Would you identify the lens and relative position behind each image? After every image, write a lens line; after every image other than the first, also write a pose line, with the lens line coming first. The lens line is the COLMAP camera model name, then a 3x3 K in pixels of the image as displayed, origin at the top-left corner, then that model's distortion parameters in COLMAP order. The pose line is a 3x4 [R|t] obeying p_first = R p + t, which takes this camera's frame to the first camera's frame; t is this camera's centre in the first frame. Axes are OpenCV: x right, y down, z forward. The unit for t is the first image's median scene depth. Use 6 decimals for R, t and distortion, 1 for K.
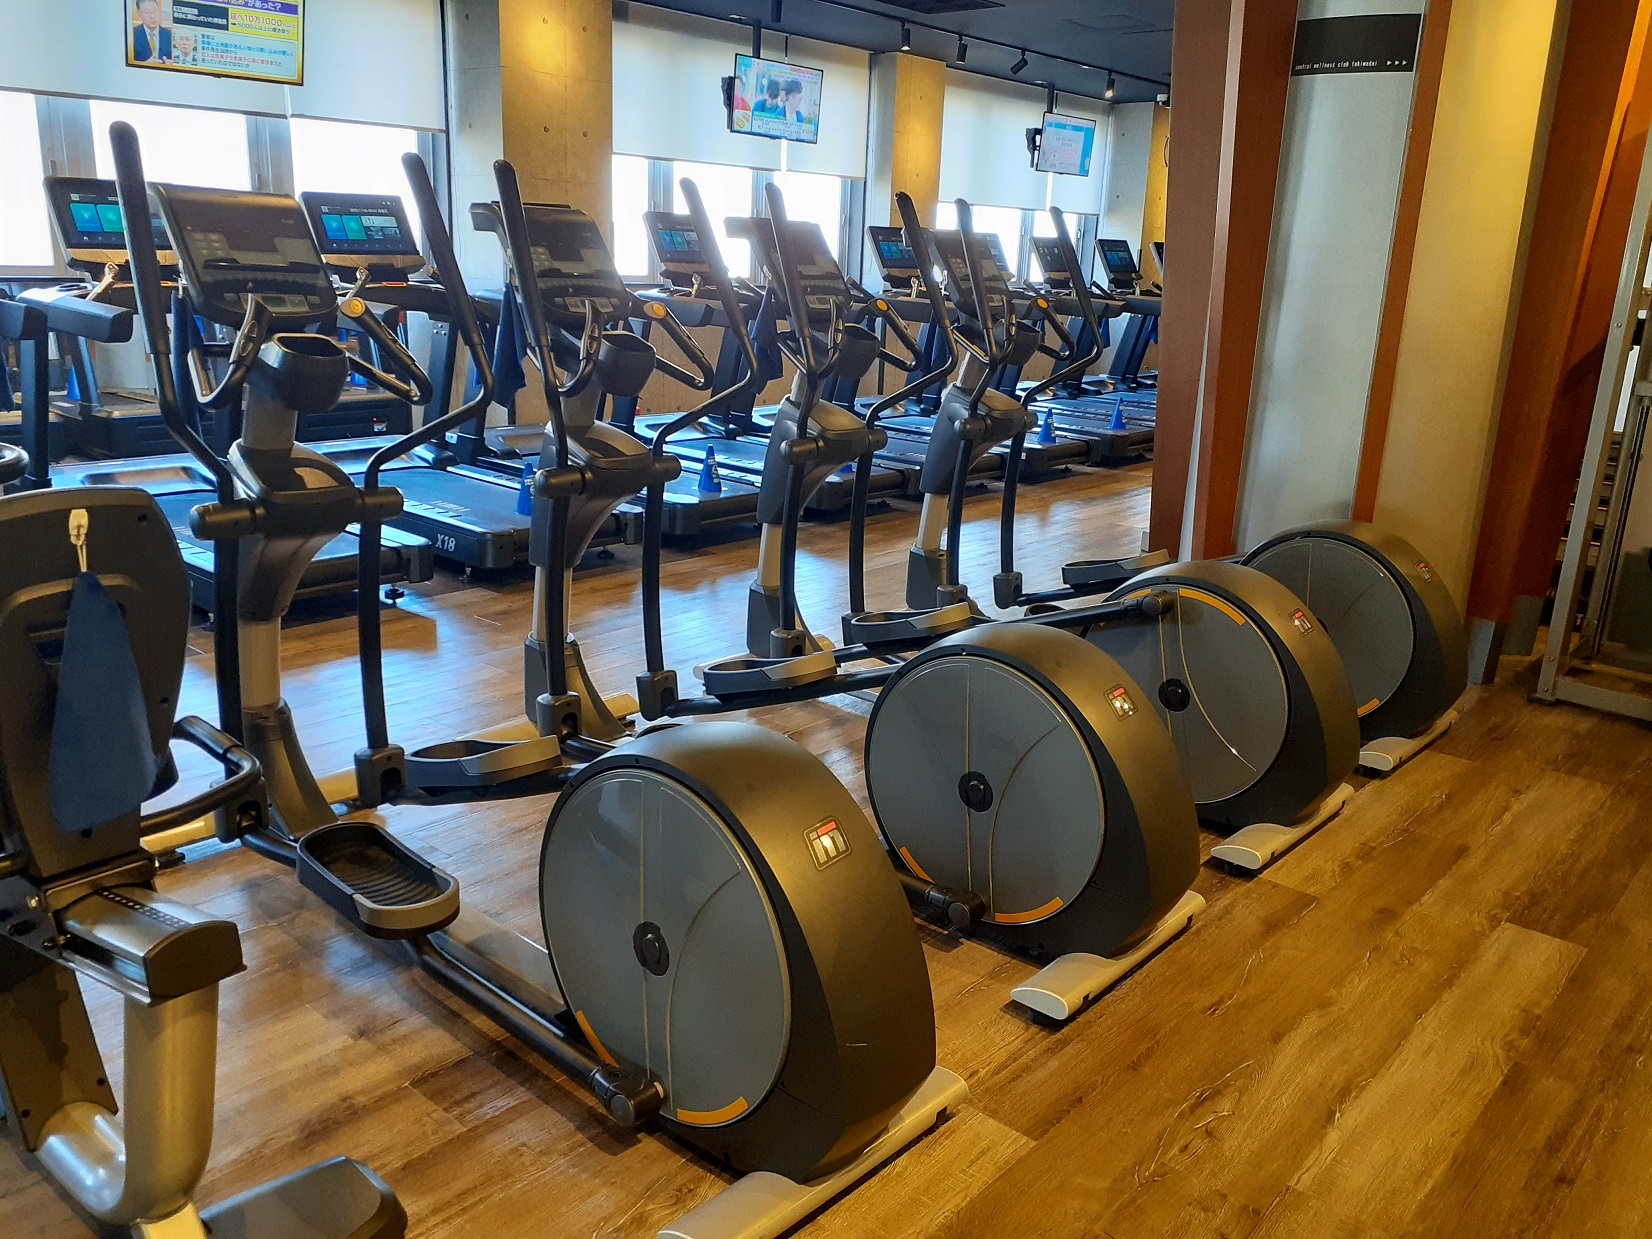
lens RADIAL K [[1319.9, 0, 826.0], [0, 1319.9, 619.5], [0, 0, 1]] dist [-0.037365, 0.051604]
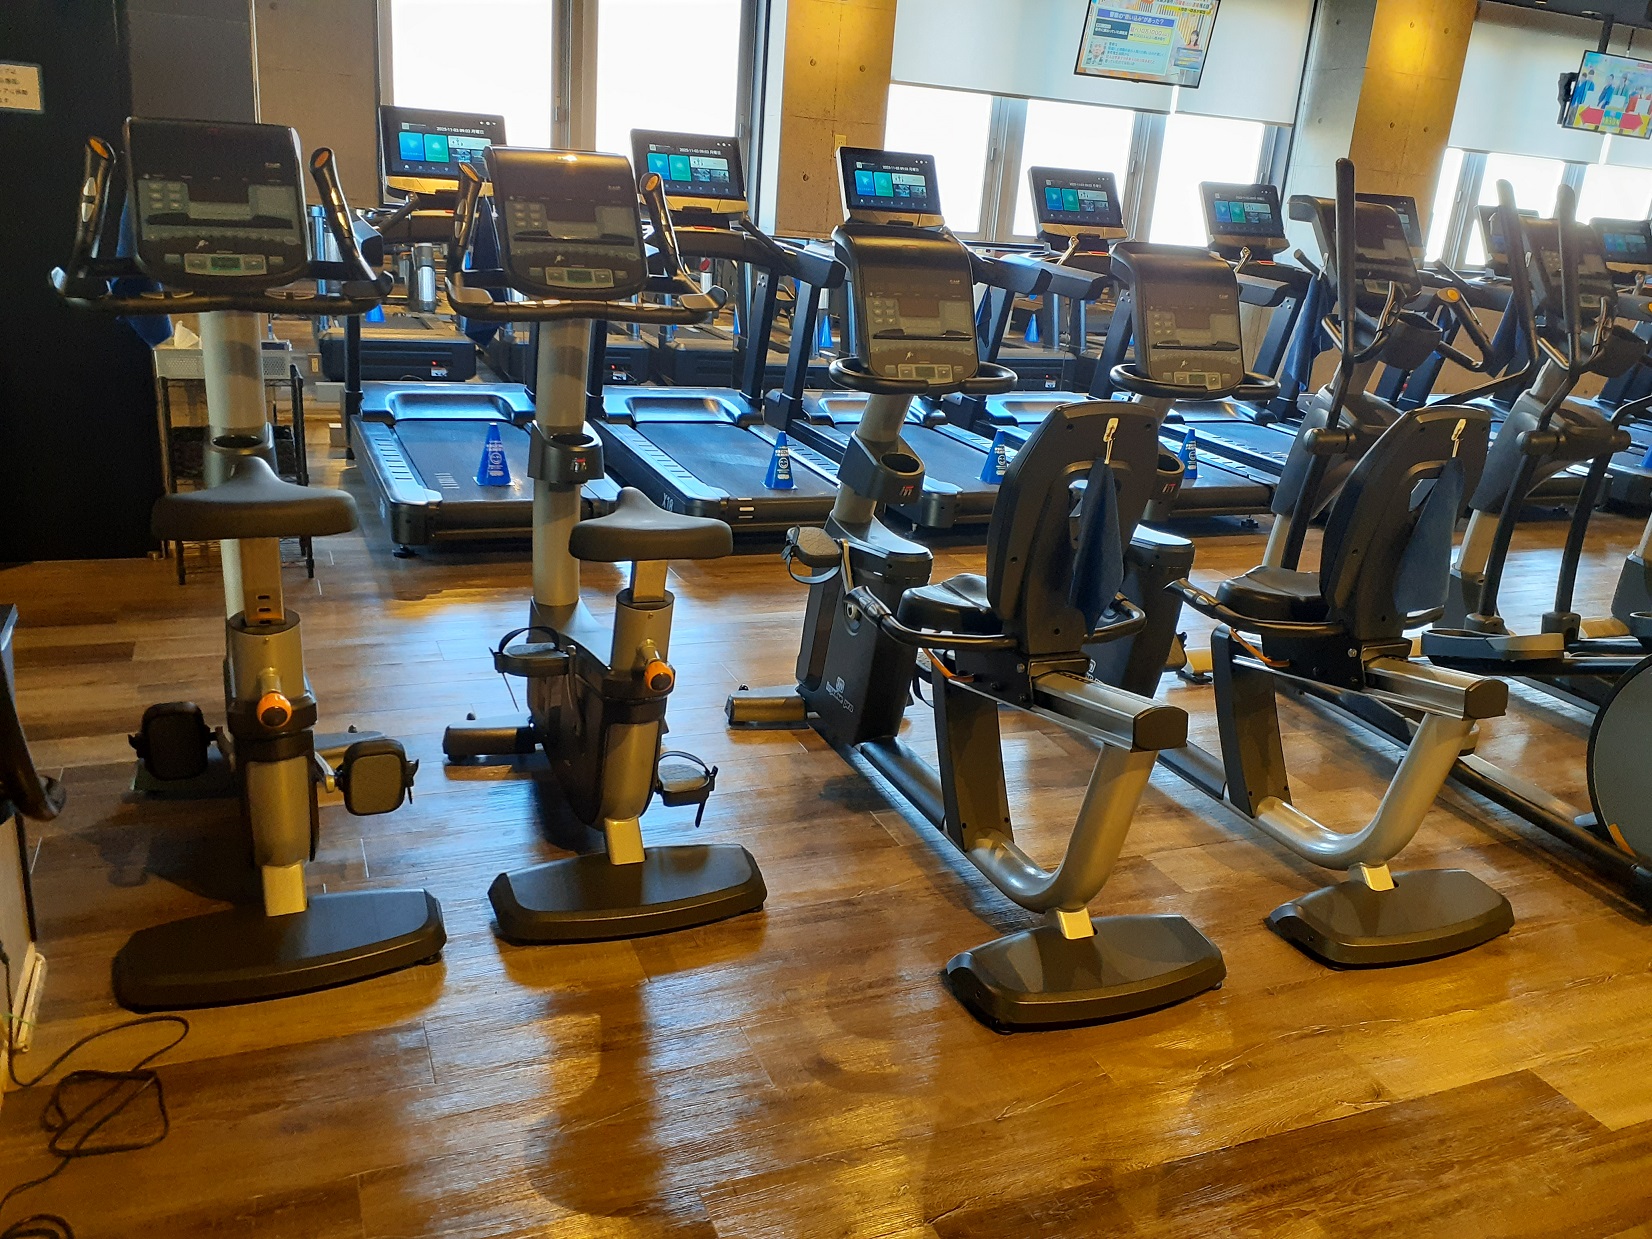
lens RADIAL K [[1319.9, 0, 826.0], [0, 1319.9, 619.5], [0, 0, 1]] dist [-0.037365, 0.051604]
pose [[0.915526, 0.147334, -0.374307, -0.169174], [-0.139361, 0.989056, 0.048444, 0.045427], [0.377348, 0.007812, 0.926039, -0.180037]]
